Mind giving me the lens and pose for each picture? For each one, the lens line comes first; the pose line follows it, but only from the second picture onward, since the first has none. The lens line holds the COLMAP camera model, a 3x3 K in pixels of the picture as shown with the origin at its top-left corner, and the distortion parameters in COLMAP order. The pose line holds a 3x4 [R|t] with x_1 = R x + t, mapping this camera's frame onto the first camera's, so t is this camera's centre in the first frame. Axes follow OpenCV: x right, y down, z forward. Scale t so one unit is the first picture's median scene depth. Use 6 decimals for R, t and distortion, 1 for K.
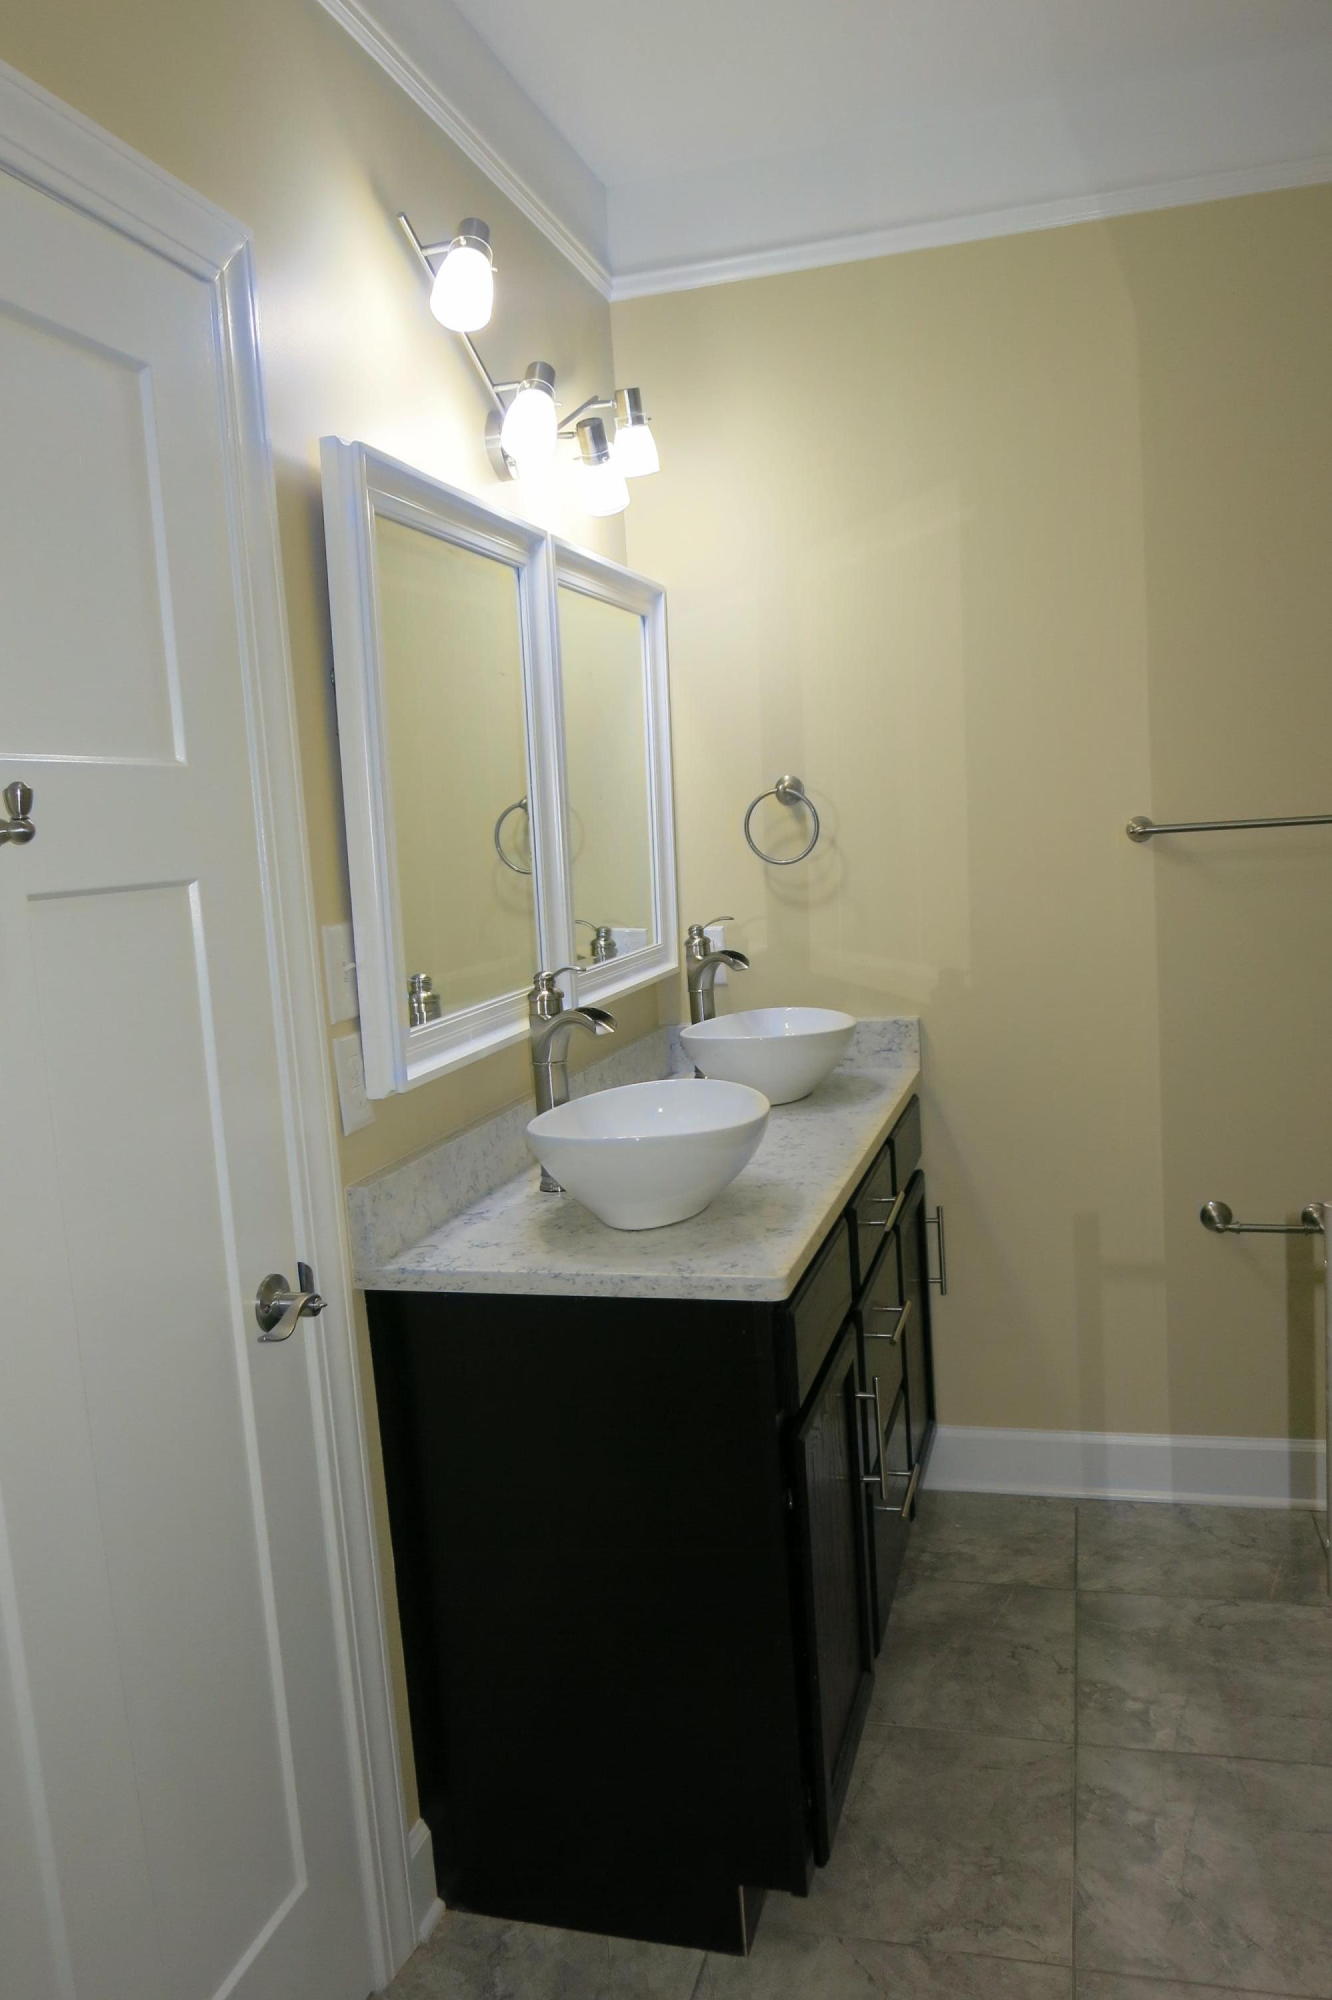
lens RADIAL K [[1473.3, 0, 666.0], [0, 1473.3, 1000.0], [0, 0, 1]] dist [-0.029469, -0.003025]
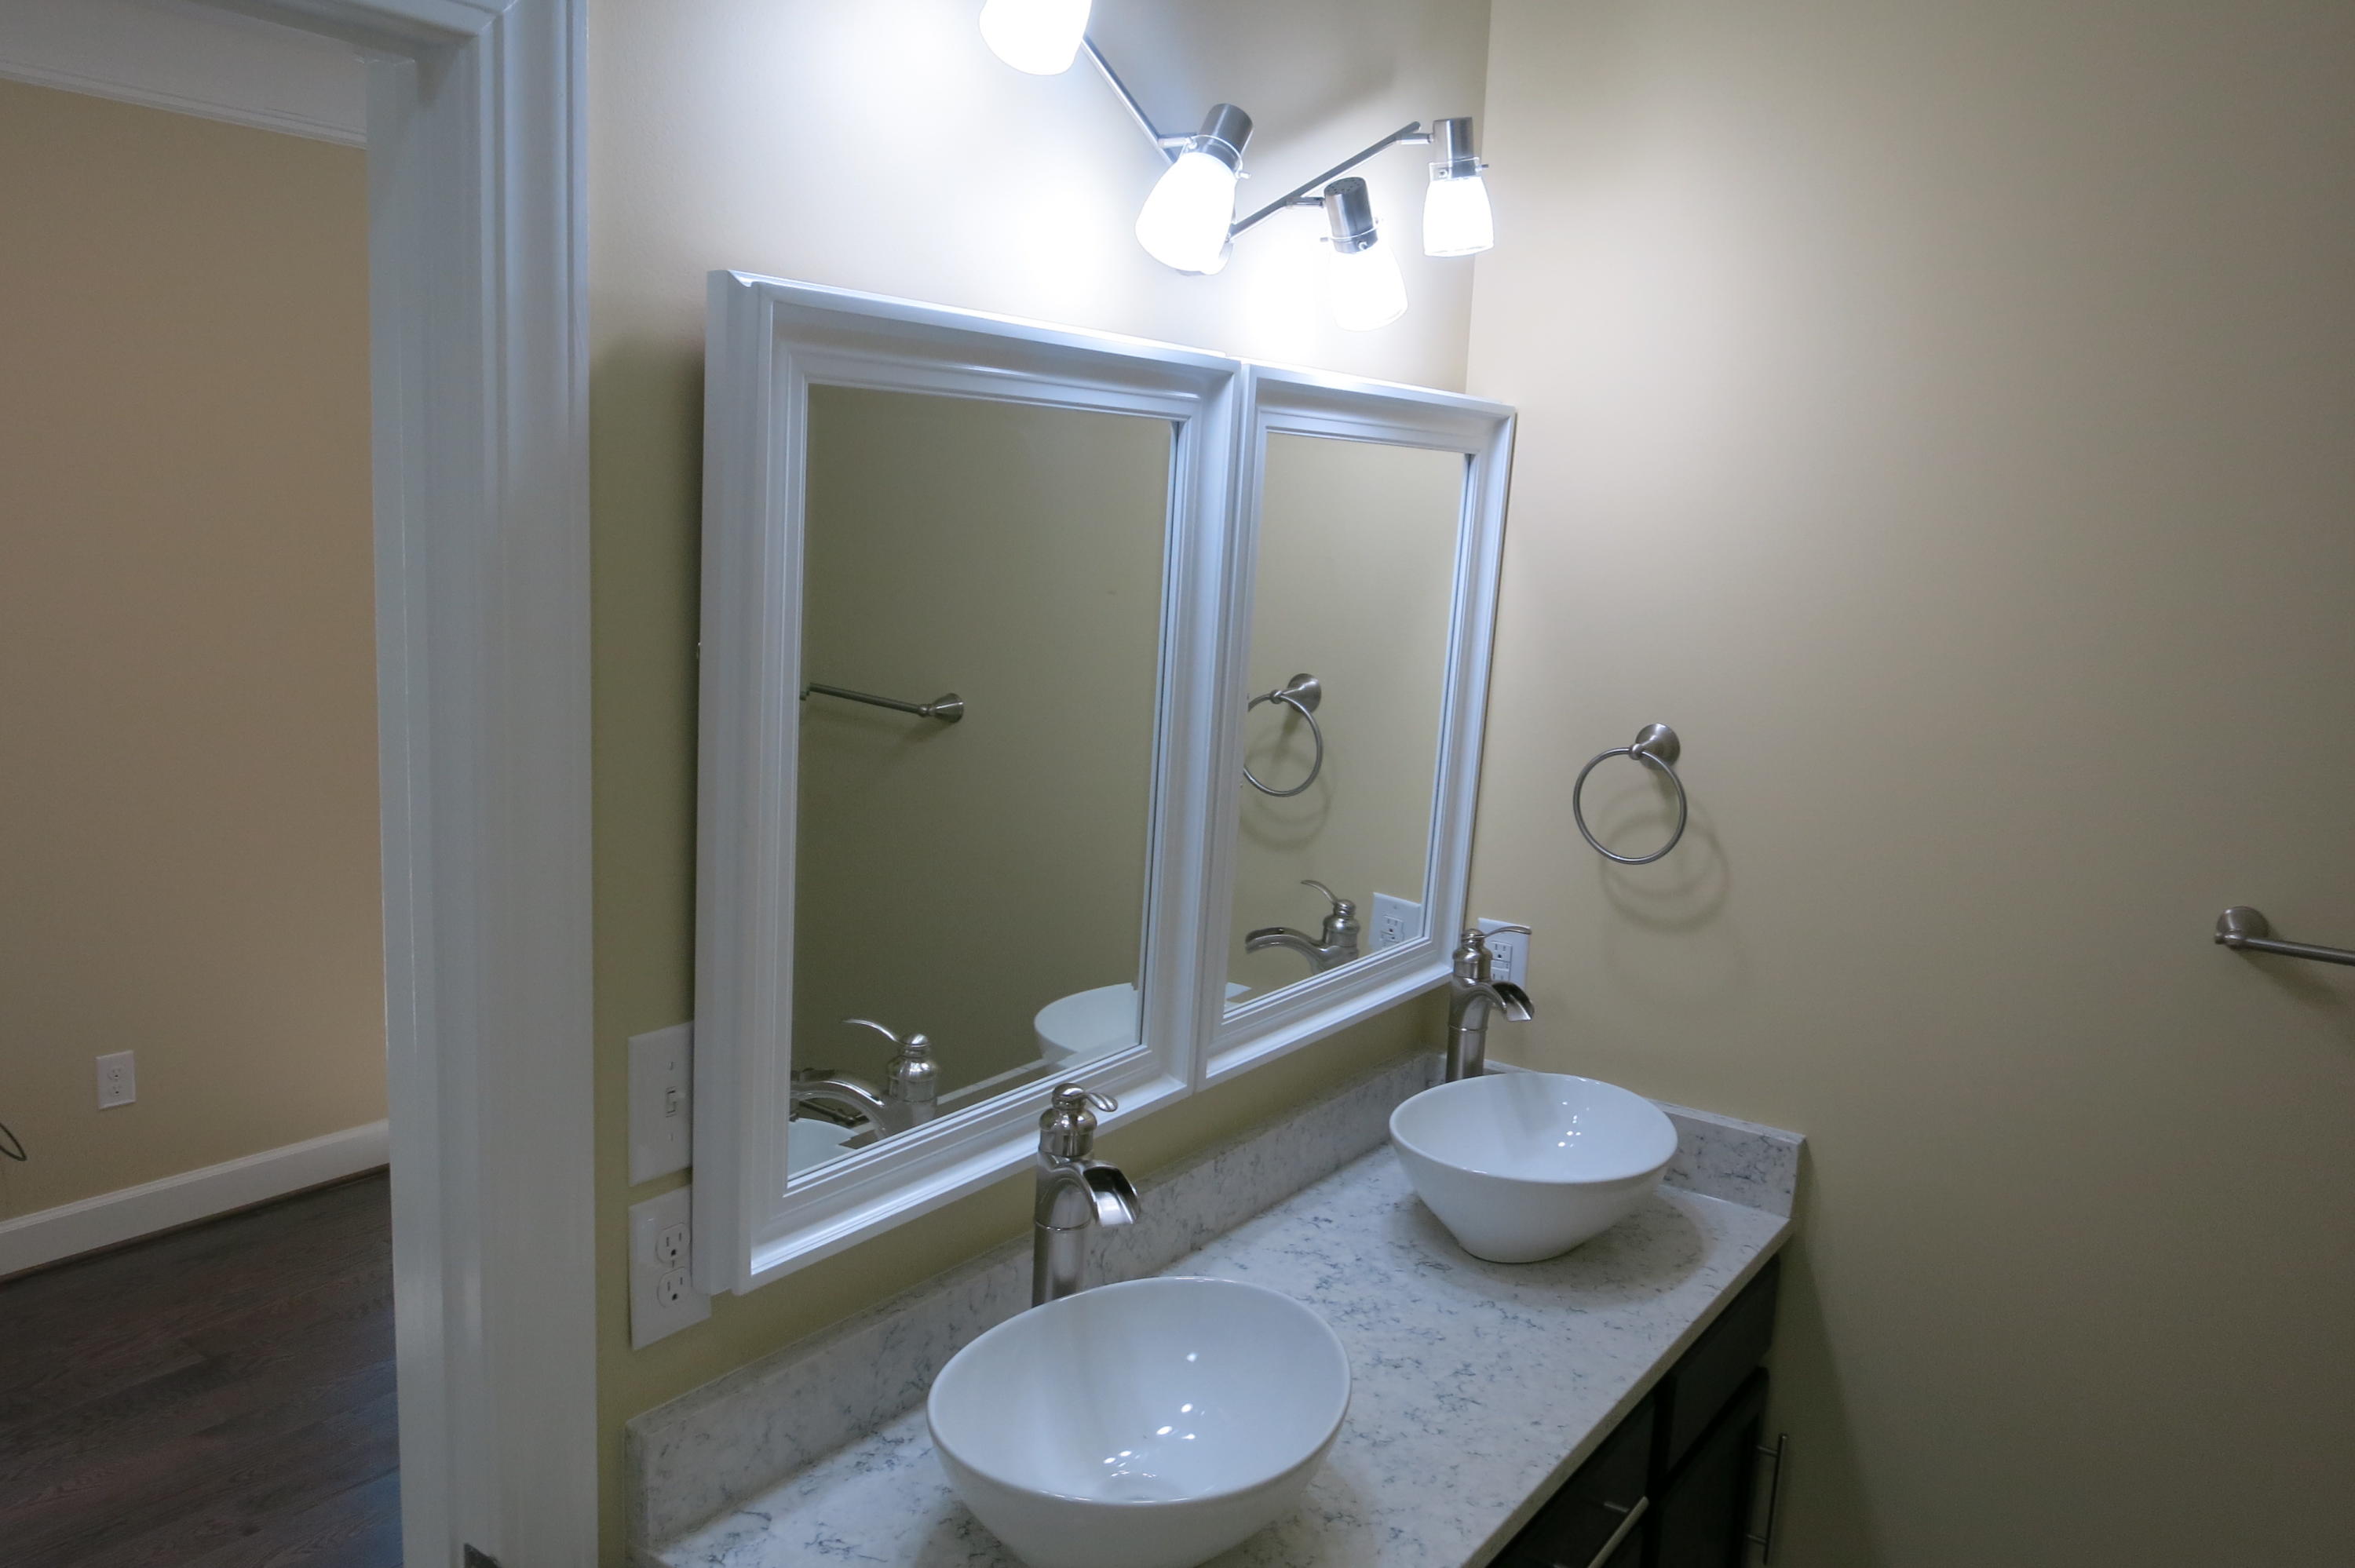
lens RADIAL K [[1691.8, 0, 1177.5], [0, 1691.8, 784.0], [0, 0, 1]] dist [-0.032511, -0.001207]
pose [[0.932410, 0.163826, -0.322138, 0.140176], [-0.145173, 0.986062, 0.081276, -0.170685], [0.330963, -0.029016, 0.943197, 0.259549]]
